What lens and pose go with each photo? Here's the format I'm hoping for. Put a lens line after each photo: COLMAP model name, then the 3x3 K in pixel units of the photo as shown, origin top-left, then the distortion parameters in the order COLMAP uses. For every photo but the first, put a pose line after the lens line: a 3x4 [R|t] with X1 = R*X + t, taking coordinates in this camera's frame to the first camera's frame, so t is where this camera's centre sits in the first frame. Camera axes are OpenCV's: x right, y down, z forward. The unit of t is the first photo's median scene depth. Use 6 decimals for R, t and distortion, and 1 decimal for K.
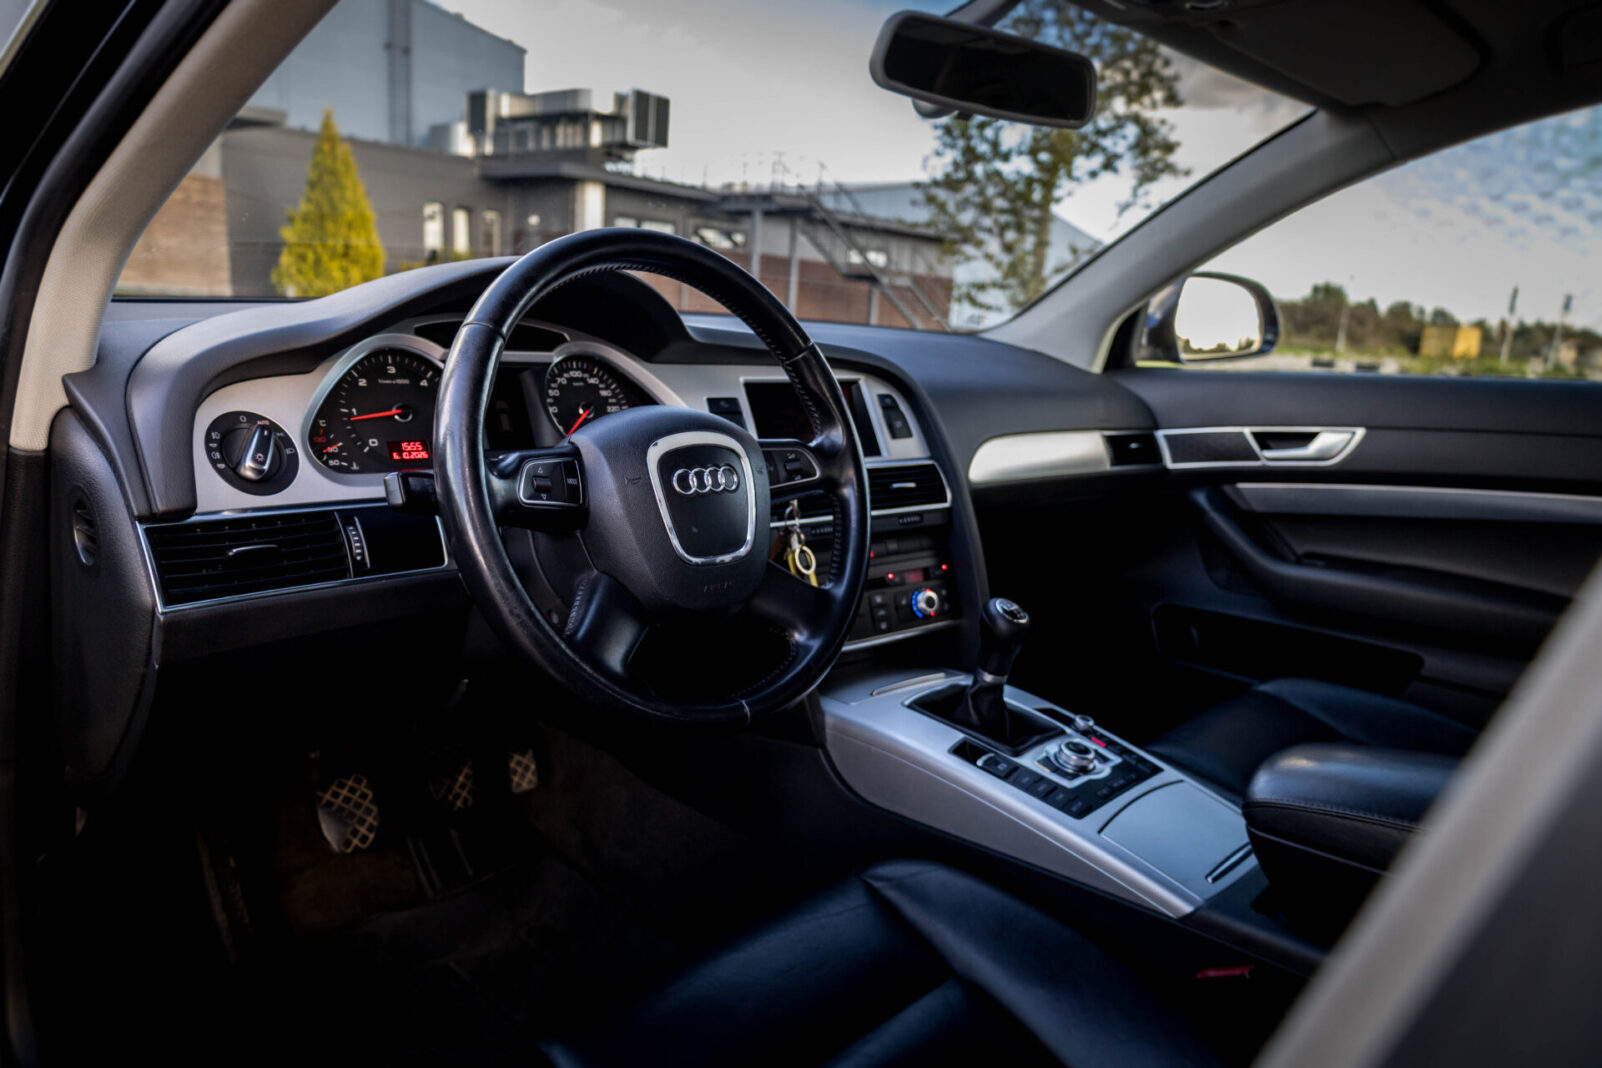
lens RADIAL K [[1055.3, 0, 801.0], [0, 1055.3, 534.0], [0, 0, 1]] dist [0.025937, 0.003210]
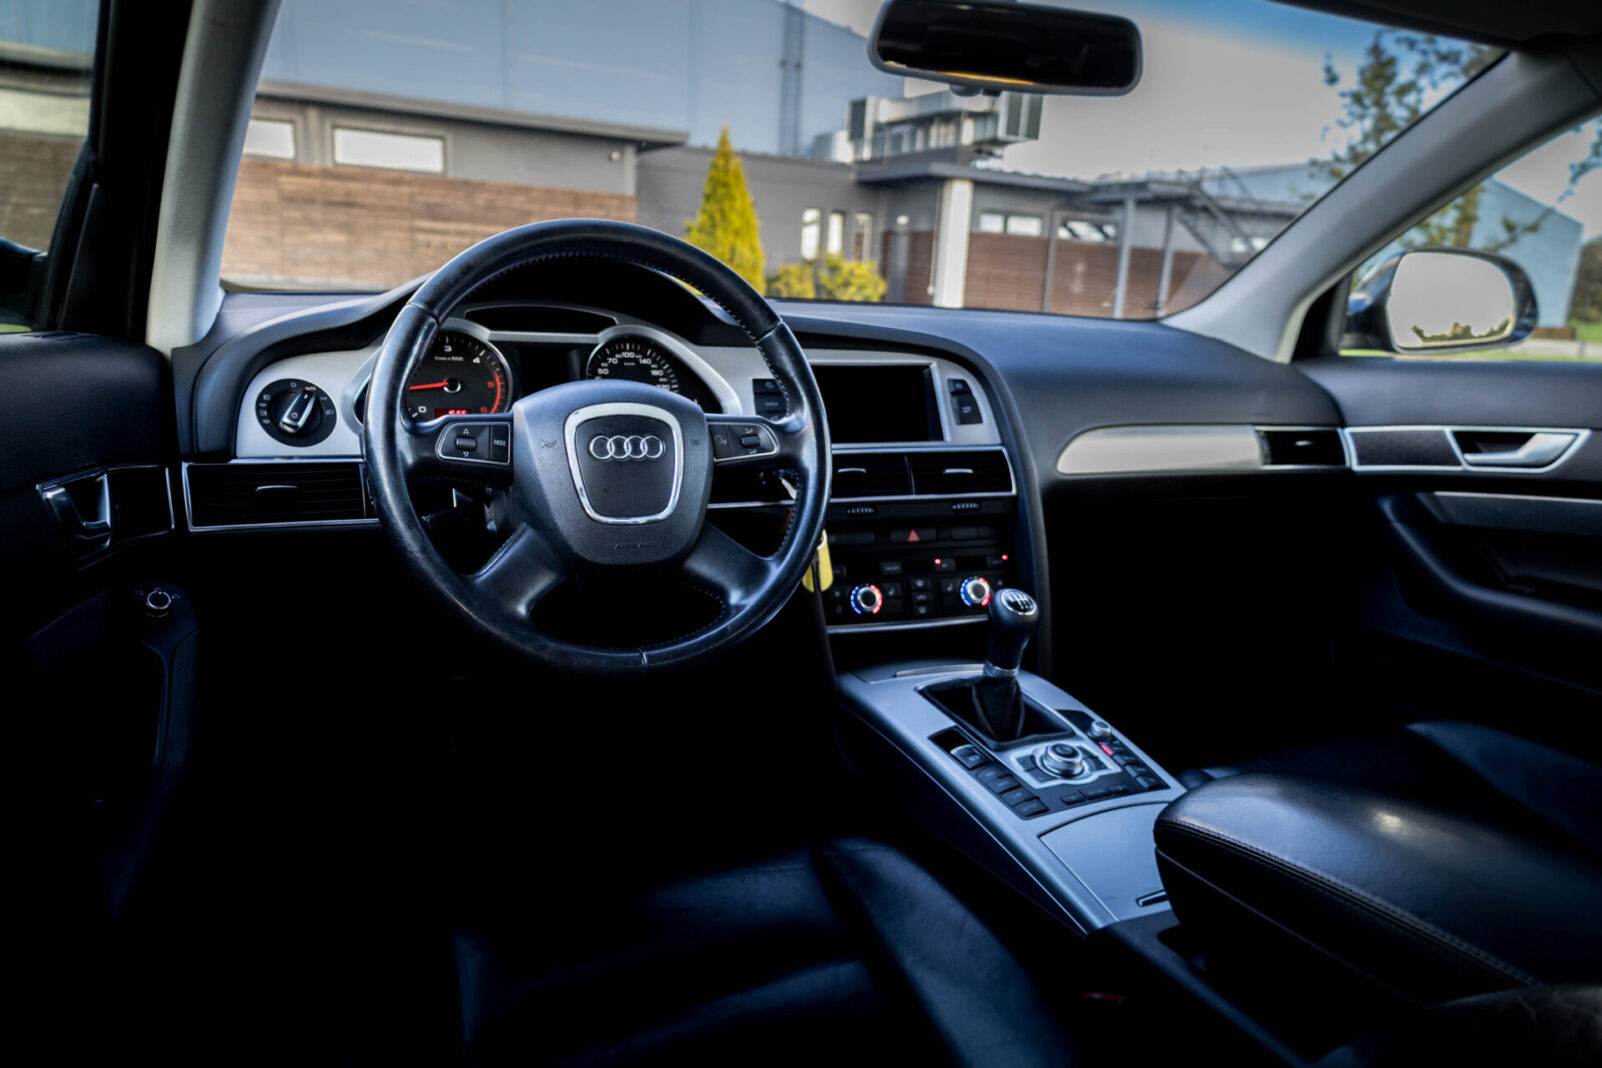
lens RADIAL K [[1055.3, 0, 801.0], [0, 1055.3, 534.0], [0, 0, 1]] dist [0.025937, 0.003210]
pose [[0.941042, 0.060656, -0.332806, 0.216121], [-0.059867, 0.998126, 0.012635, 0.006638], [0.332949, 0.008035, 0.942911, 0.015552]]
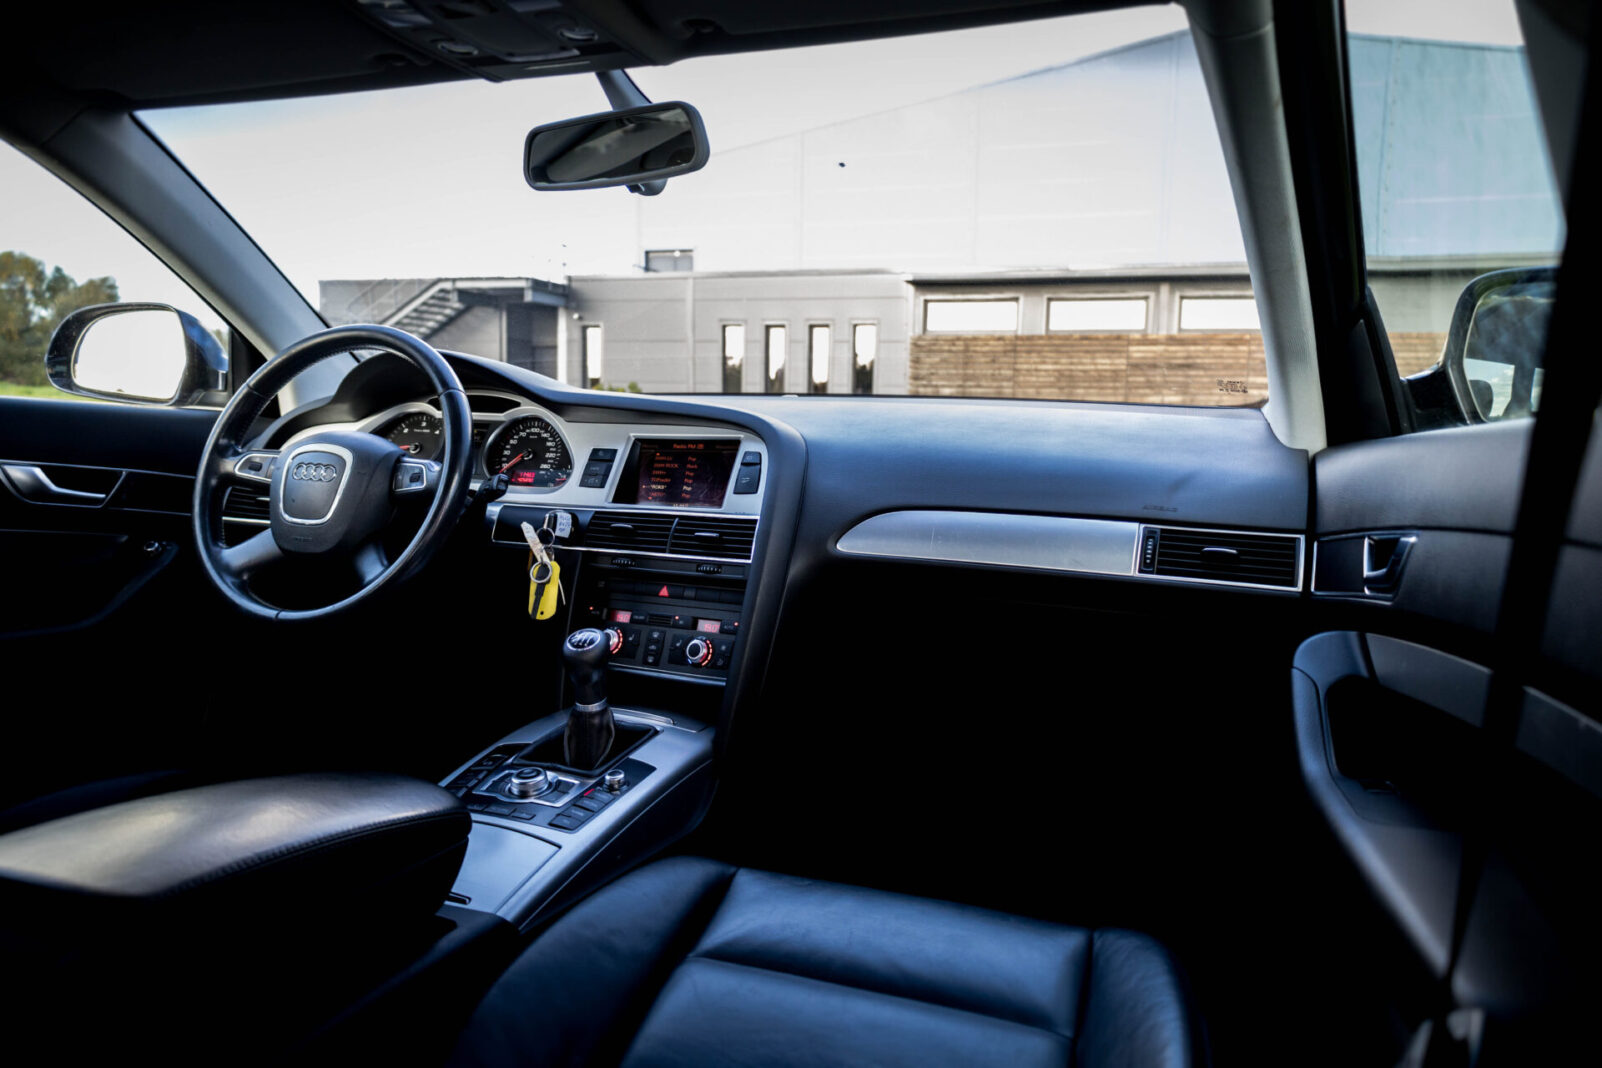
lens RADIAL K [[1055.3, 0, 801.0], [0, 1055.3, 534.0], [0, 0, 1]] dist [0.025937, 0.003210]
pose [[0.417643, 0.050625, -0.907200, 0.798320], [-0.186360, 0.981993, -0.030995, -0.023805], [0.889294, 0.182010, 0.419556, 0.483996]]
